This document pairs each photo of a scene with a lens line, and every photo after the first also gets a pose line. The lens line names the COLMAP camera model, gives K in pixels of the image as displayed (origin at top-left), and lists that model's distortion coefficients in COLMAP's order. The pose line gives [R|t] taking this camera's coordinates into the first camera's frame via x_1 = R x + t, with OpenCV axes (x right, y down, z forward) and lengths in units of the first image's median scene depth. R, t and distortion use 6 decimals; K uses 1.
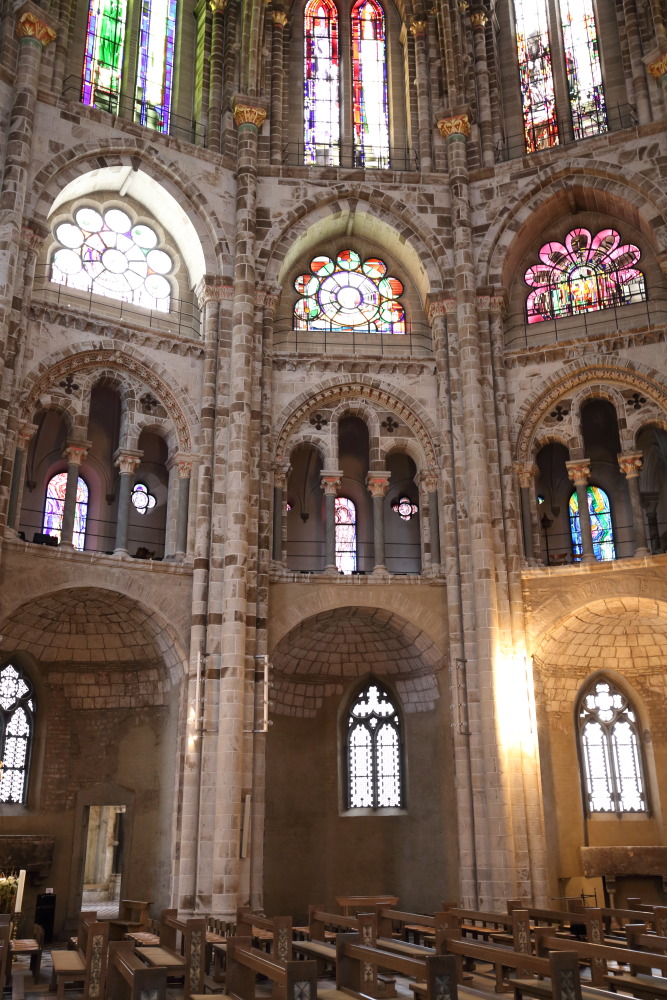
lens RADIAL K [[945.9, 0, 337.3], [0, 945.9, 500.2], [0, 0, 1]] dist [0.011306, 0.000000]
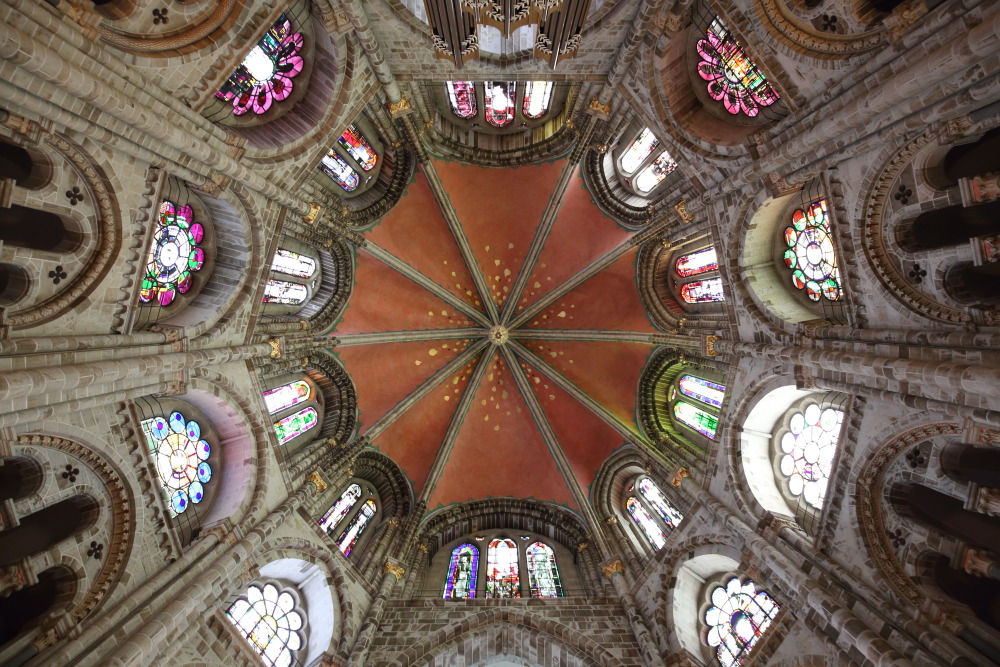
lens RADIAL K [[455.7, 0, 505.9], [0, 455.7, 328.4], [0, 0, 1]] dist [-0.028142, 0.002623]
pose [[-0.302530, -0.952501, -0.034893, 0.061830], [0.346499, -0.075802, -0.934983, 0.168407], [0.887927, -0.294950, 0.352973, 0.468001]]
